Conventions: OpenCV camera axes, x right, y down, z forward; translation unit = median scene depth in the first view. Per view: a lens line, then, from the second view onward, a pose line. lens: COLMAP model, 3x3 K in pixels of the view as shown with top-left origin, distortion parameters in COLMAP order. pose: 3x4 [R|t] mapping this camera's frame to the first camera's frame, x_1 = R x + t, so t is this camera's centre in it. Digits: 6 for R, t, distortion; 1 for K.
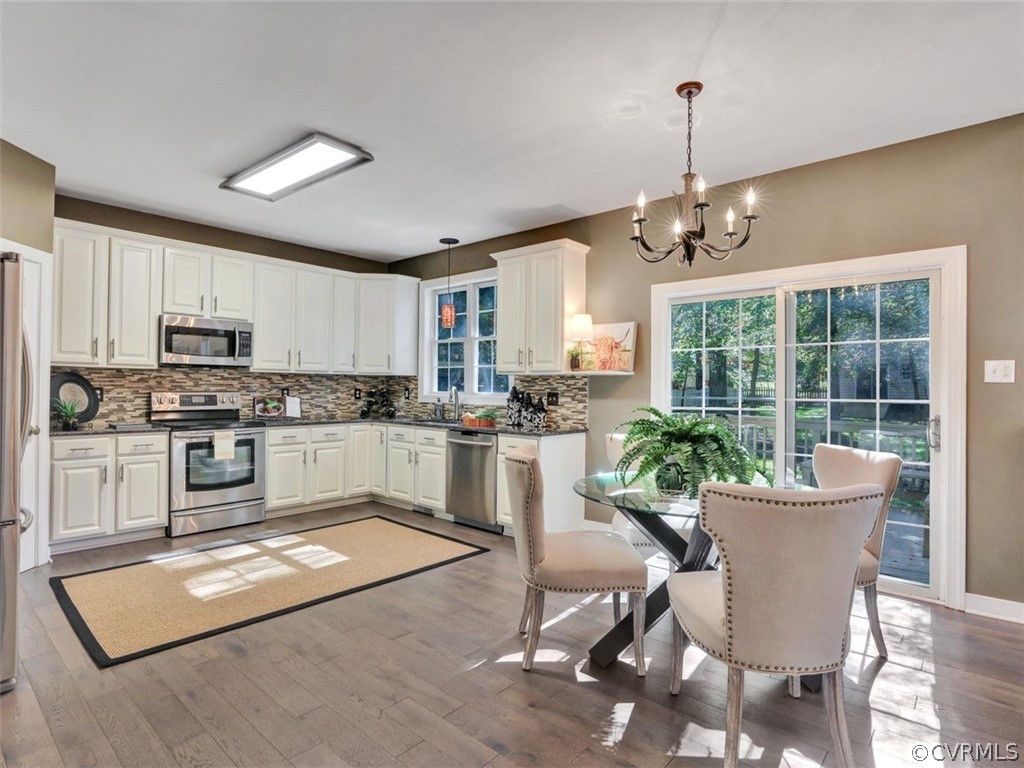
lens RADIAL K [[543.1, 0, 512.0], [0, 543.1, 384.0], [0, 0, 1]] dist [-0.032271, 0.013442]
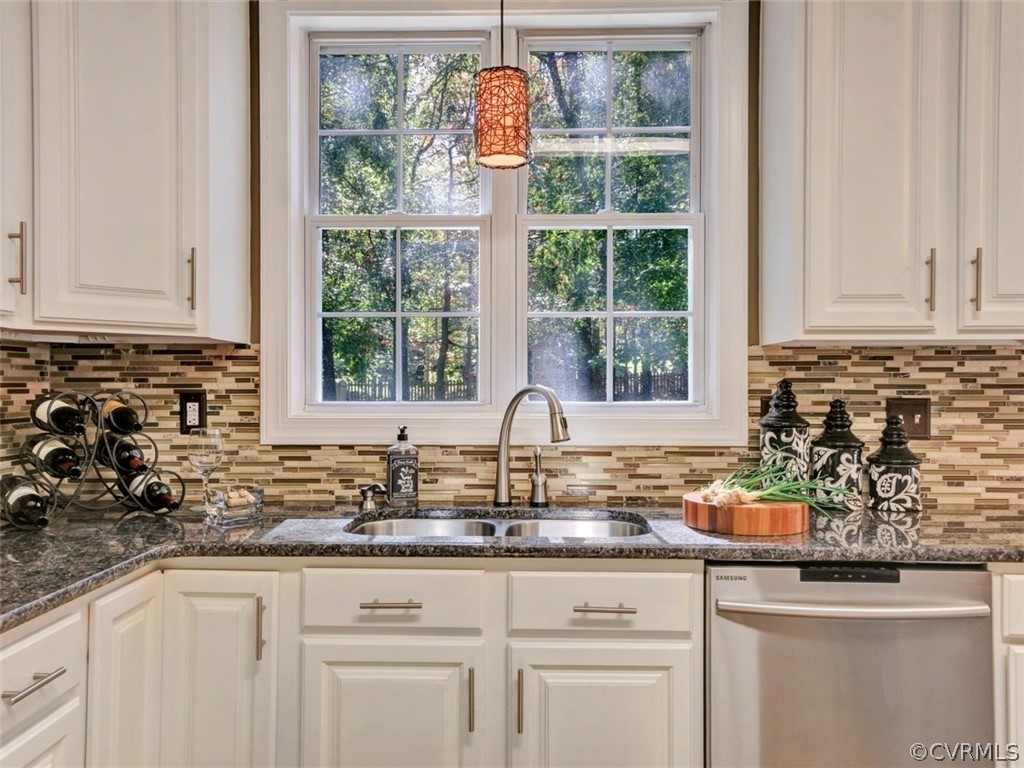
lens RADIAL K [[796.2, 0, 512.0], [0, 796.2, 384.0], [0, 0, 1]] dist [0.025855, 0.005241]
pose [[0.764660, -0.009488, 0.644364, -0.413351], [0.003191, 0.999935, 0.010936, 0.000668], [-0.644426, -0.006306, 0.764641, 0.787209]]
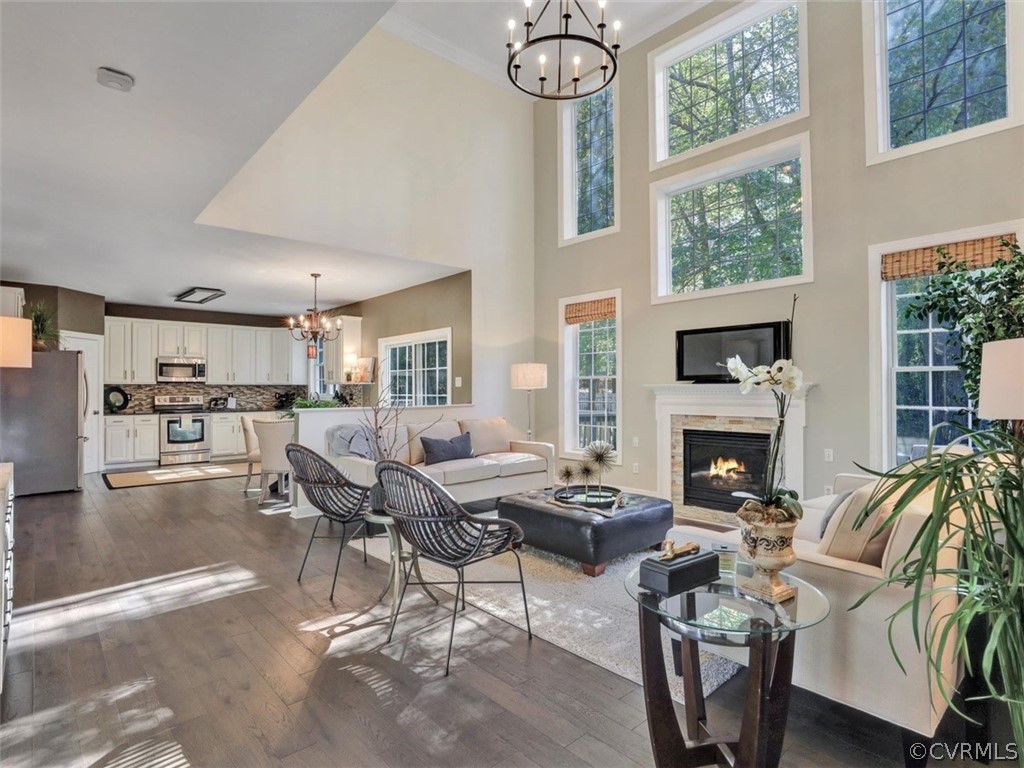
lens RADIAL K [[537.9, 0, 513.2], [0, 537.9, 384.2], [0, 0, 1]] dist [-0.032241, 0.012352]
pose [[0.993361, -0.014878, -0.114068, 0.844403], [0.014486, 0.999886, -0.004264, -0.000178], [0.114119, 0.002583, 0.993464, -0.782274]]
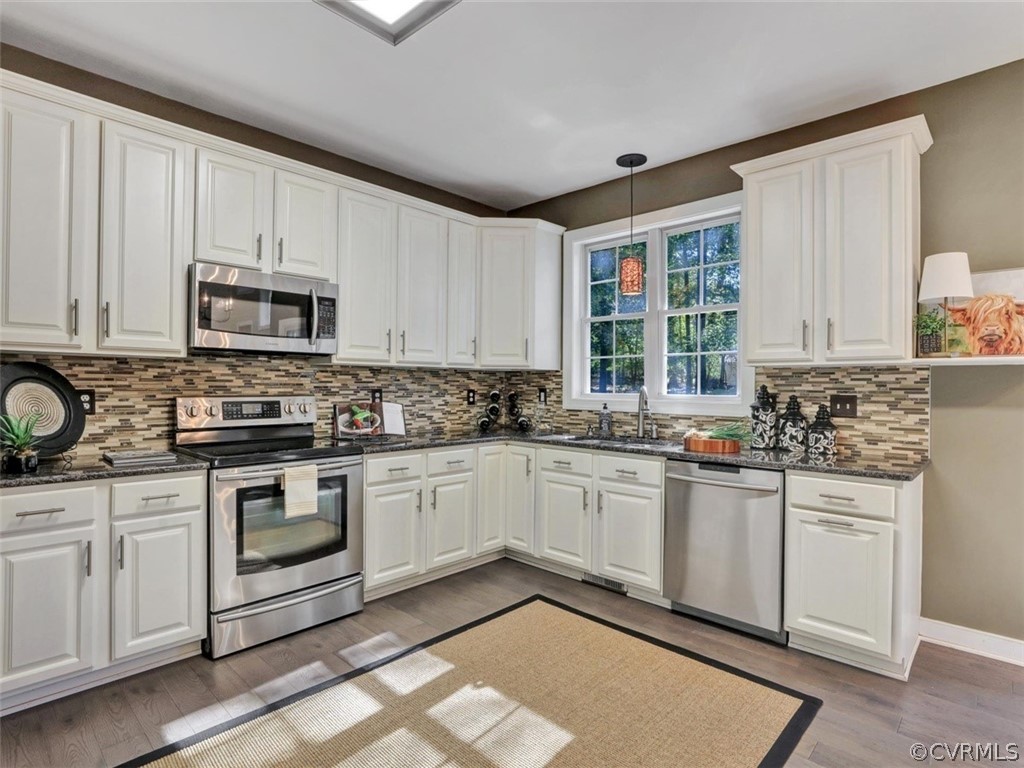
lens RADIAL K [[537.9, 0, 513.2], [0, 537.9, 384.2], [0, 0, 1]] dist [-0.032241, 0.012352]
pose [[0.999331, -0.003334, -0.036411, -0.264760], [0.003457, 0.999988, 0.003327, -0.000011], [0.036400, -0.003450, 0.999331, 0.405069]]
